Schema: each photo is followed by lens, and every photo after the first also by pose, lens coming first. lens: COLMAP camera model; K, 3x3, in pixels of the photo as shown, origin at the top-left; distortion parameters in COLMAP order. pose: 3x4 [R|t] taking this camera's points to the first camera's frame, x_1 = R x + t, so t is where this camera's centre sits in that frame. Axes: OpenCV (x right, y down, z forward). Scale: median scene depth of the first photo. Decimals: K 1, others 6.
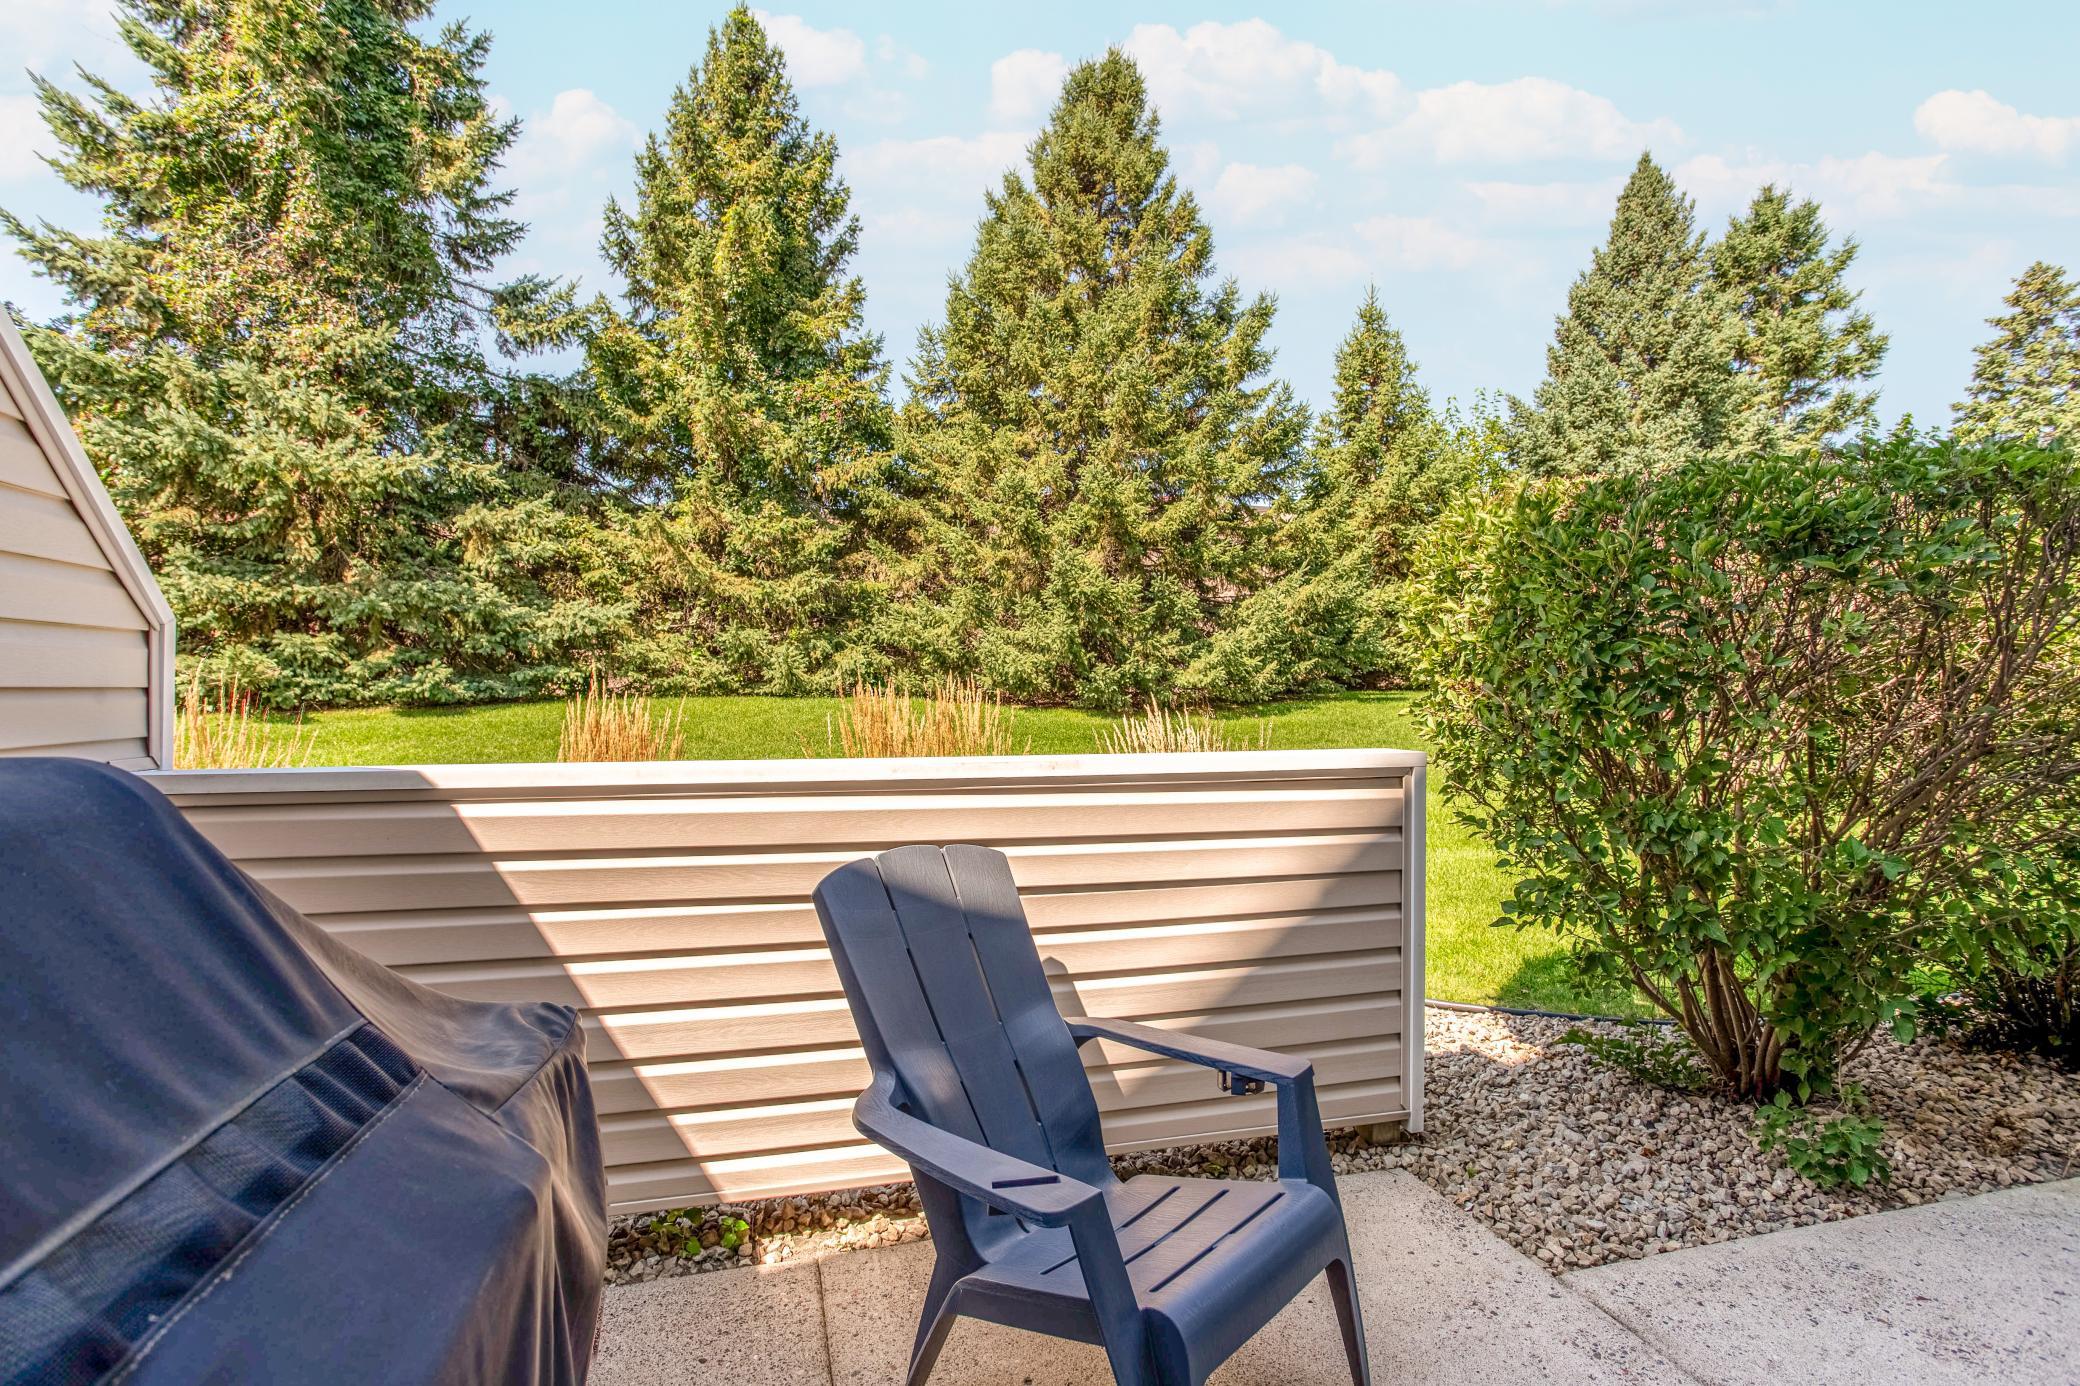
lens RADIAL K [[1020.6, 0, 1056.3], [0, 1020.6, 684.8], [0, 0, 1]] dist [-0.025955, 0.005973]
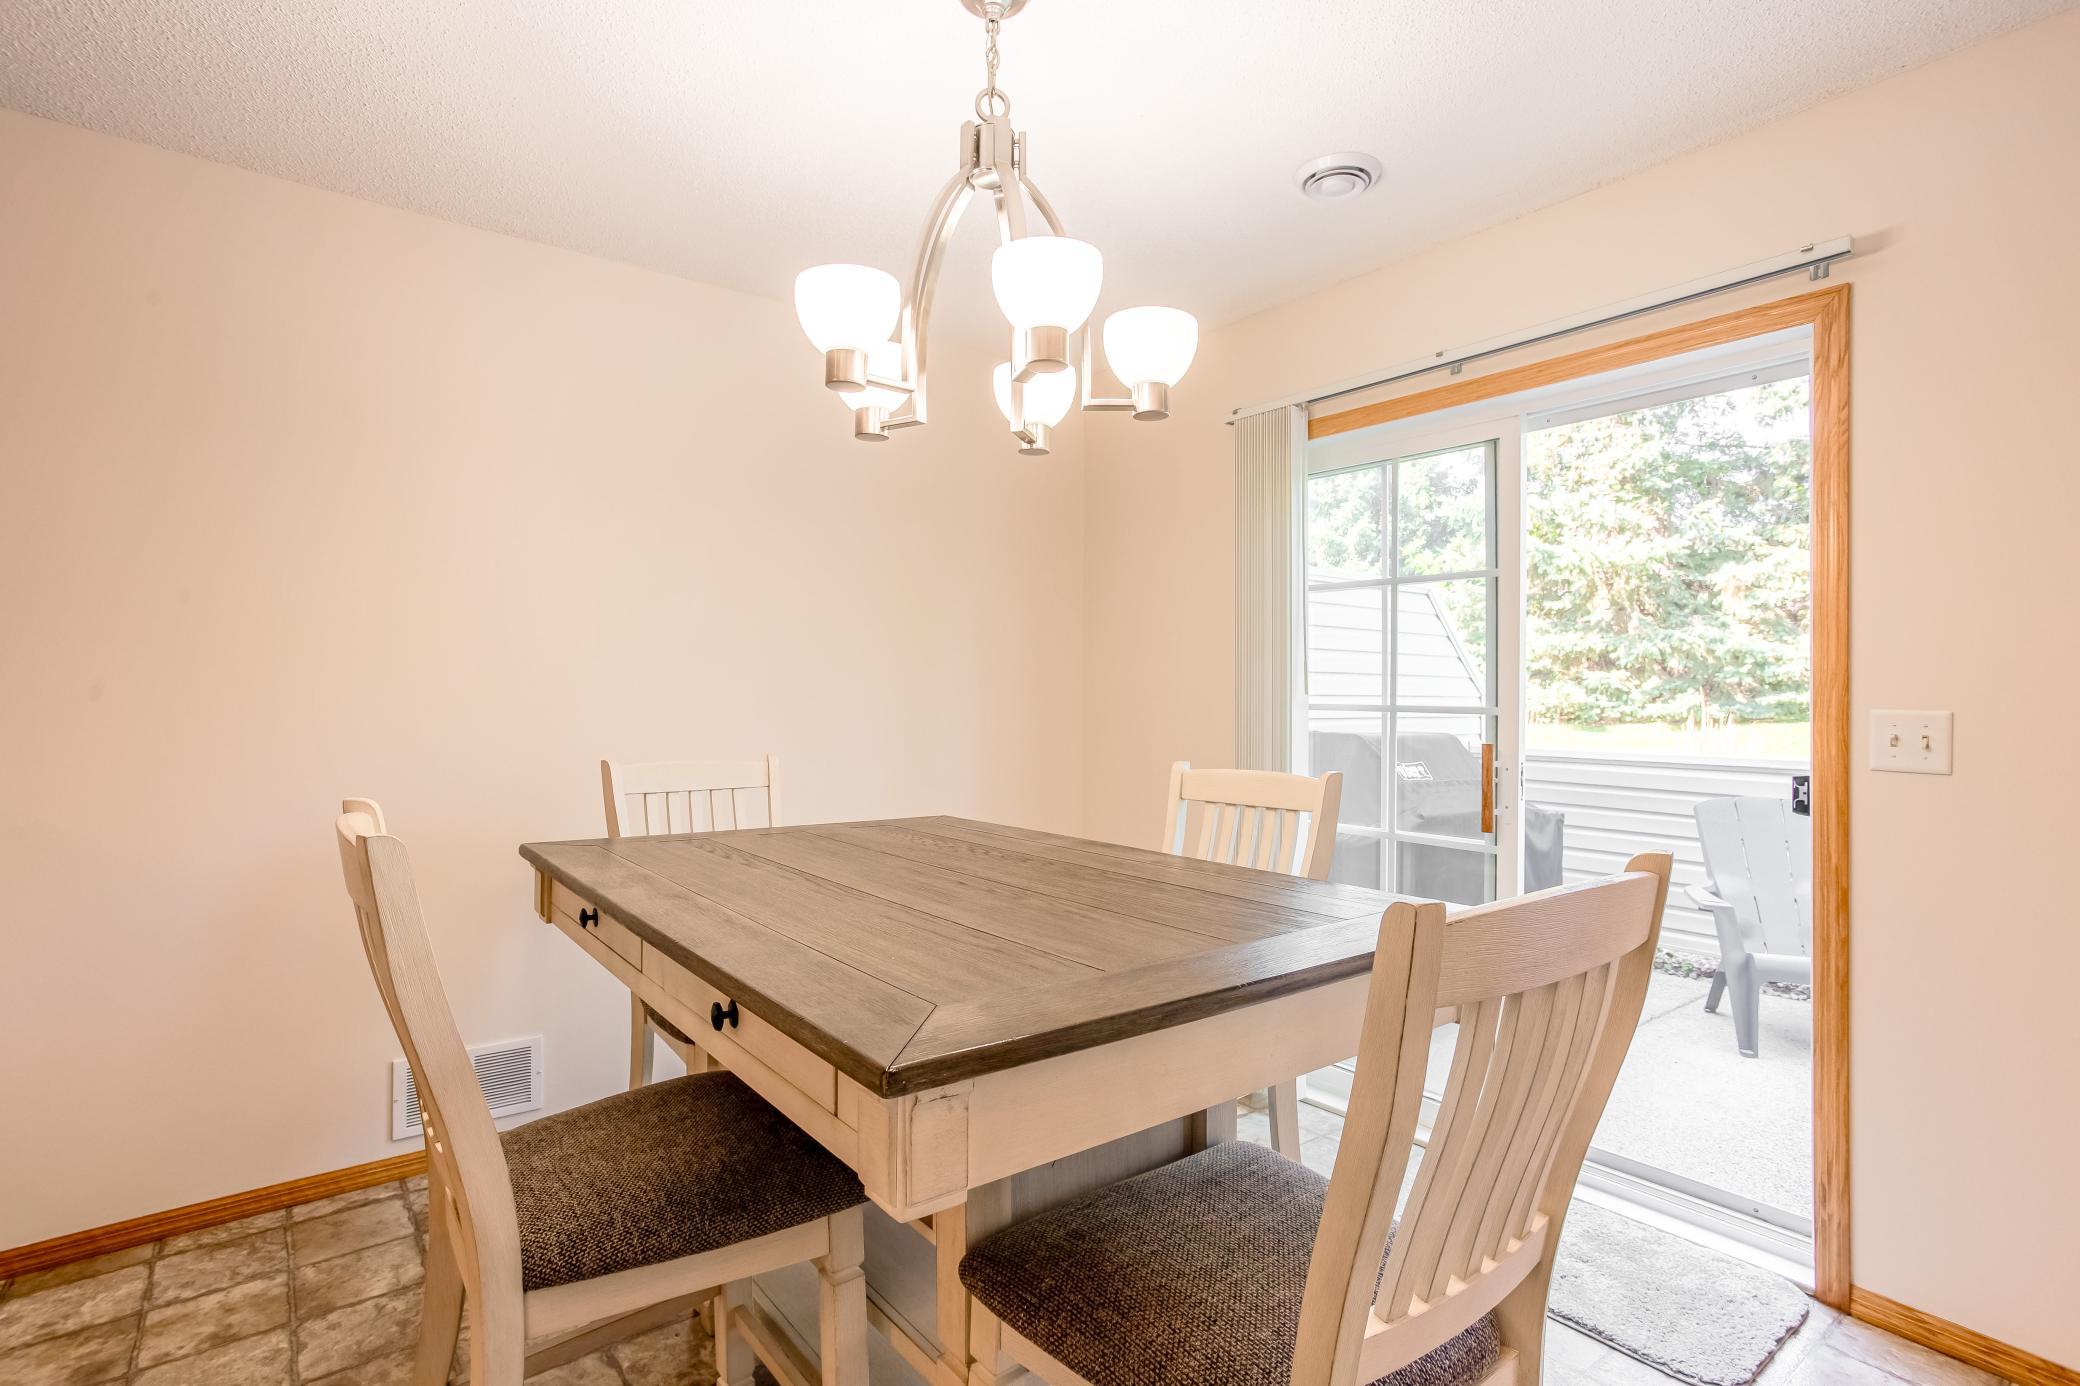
lens RADIAL K [[1020.6, 0, 1031.8], [0, 1020.6, 693.9], [0, 0, 1]] dist [-0.025955, 0.005973]
pose [[0.376169, -0.005040, -0.926537, 0.279782], [-0.008513, 0.999924, -0.008896, 0.001619], [0.926512, 0.011234, 0.376098, -0.290535]]
